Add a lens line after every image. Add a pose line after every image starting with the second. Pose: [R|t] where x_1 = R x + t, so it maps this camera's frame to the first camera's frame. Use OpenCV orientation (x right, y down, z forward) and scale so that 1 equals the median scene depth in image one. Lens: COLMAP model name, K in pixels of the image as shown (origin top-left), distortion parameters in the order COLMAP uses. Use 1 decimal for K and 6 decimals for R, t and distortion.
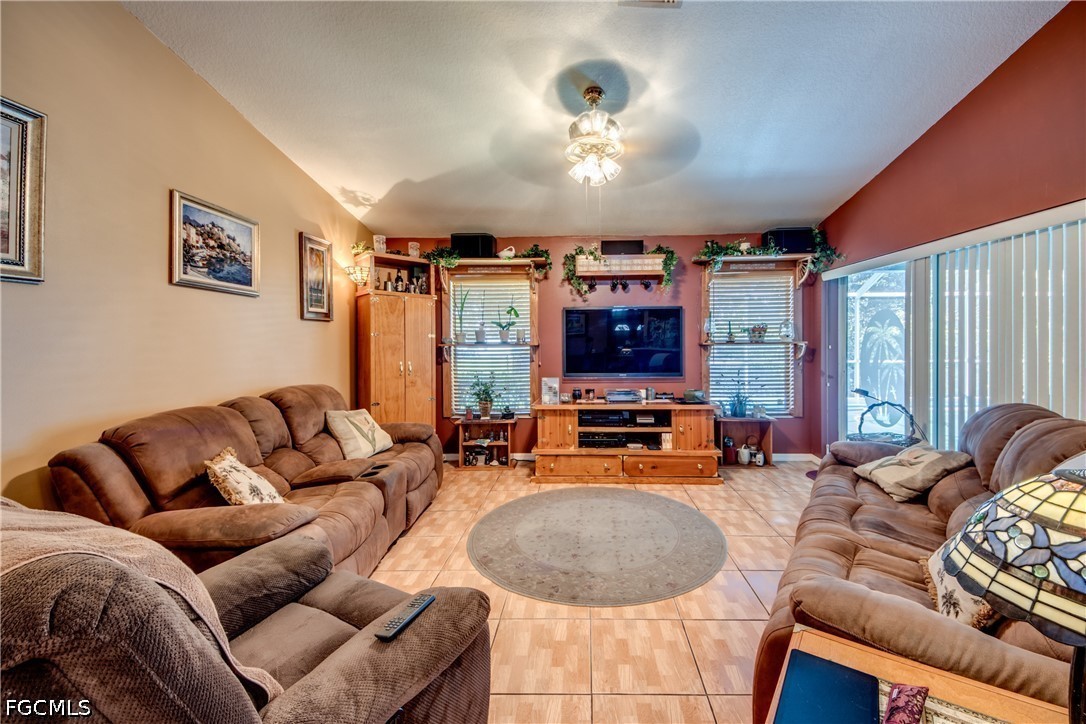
lens RADIAL K [[419.6, 0, 566.4], [0, 419.6, 339.9], [0, 0, 1]] dist [0.016805, -0.014584]
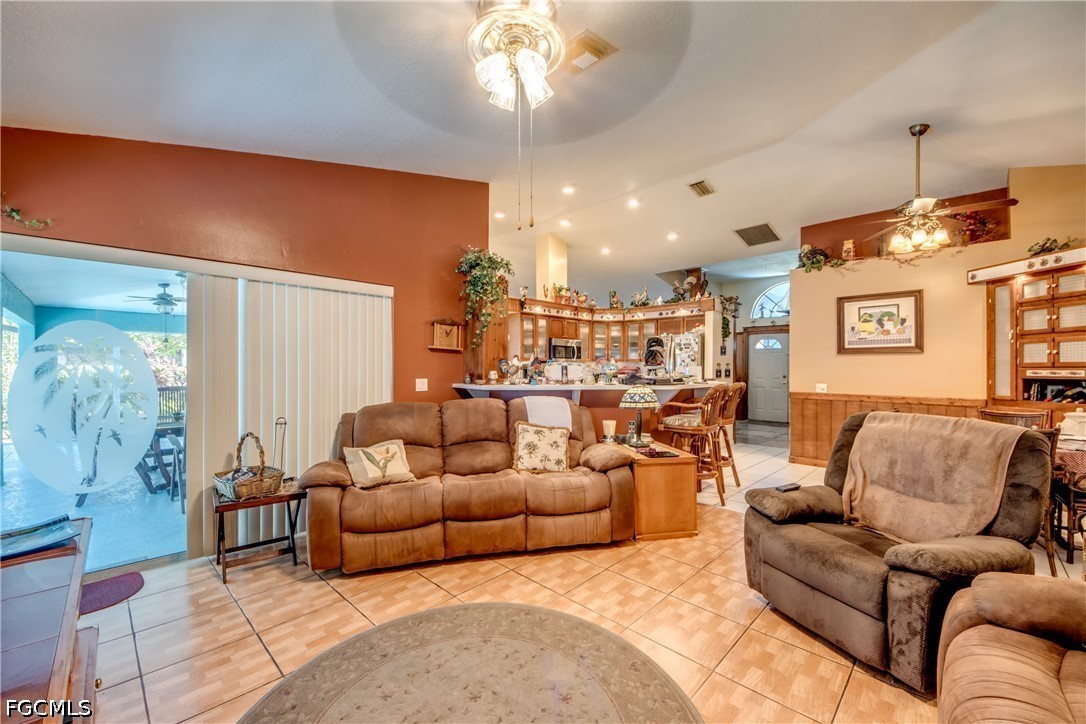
lens RADIAL K [[419.6, 0, 533.5], [0, 419.6, 365.4], [0, 0, 1]] dist [0.016805, -0.014584]
pose [[-0.734333, 0.008506, 0.678736, -0.242817], [0.007763, 0.999961, -0.004133, 0.009425], [-0.678745, 0.002234, -0.734371, 0.953547]]
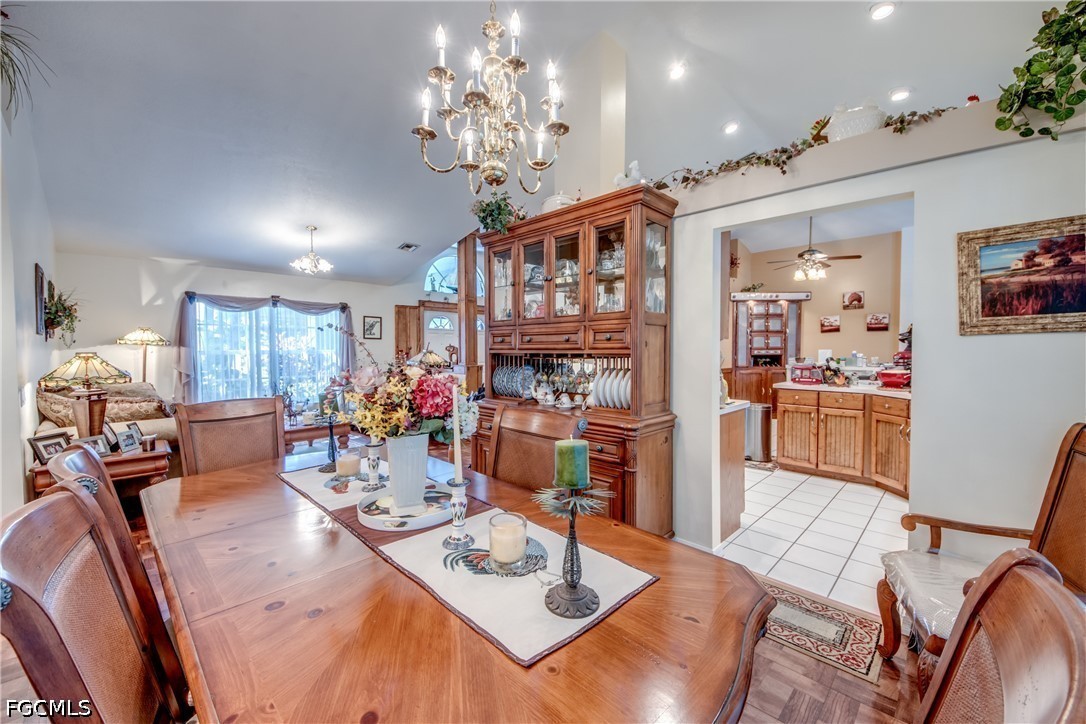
lens RADIAL K [[419.6, 0, 537.9], [0, 419.6, 361.9], [0, 0, 1]] dist [0.016805, -0.014584]
pose [[-0.684600, 0.036150, -0.728022, 1.648258], [0.004856, 0.998973, 0.045038, -0.014818], [0.728903, 0.027297, -0.684072, 0.016125]]
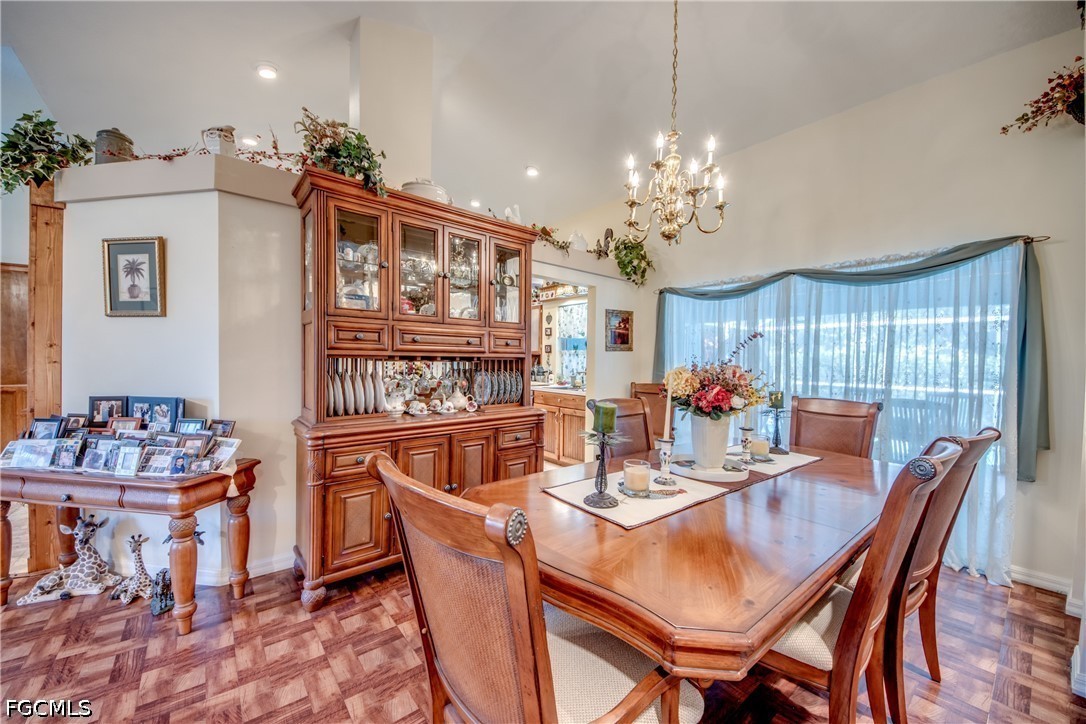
lens RADIAL K [[419.6, 0, 542.1], [0, 419.6, 367.3], [0, 0, 1]] dist [0.016805, -0.014584]
pose [[0.658762, 0.032358, -0.751655, 1.723904], [-0.025195, 0.999463, 0.020945, 0.002725], [0.751929, 0.005140, 0.659224, -0.769224]]
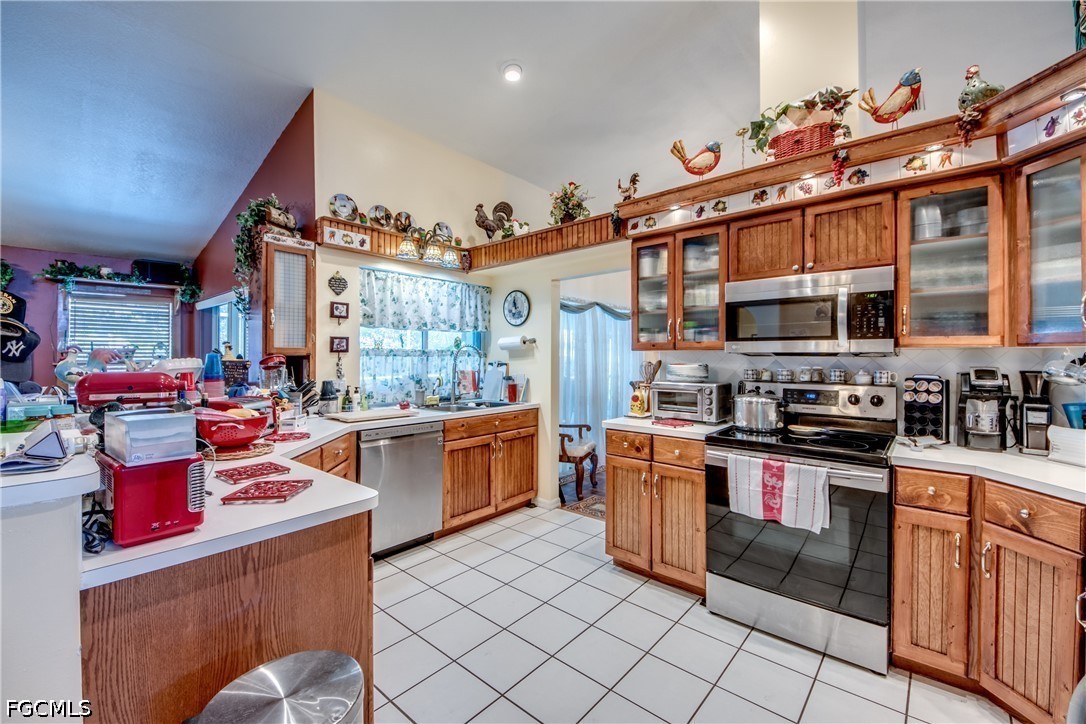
lens RADIAL K [[440.1, 0, 553.3], [0, 440.1, 358.8], [0, 0, 1]] dist [0.009760, -0.013772]
pose [[0.607924, 0.004286, 0.793983, 0.251452], [-0.002394, 0.999991, -0.003565, -0.000876], [-0.793991, 0.000266, 0.607929, -0.590506]]
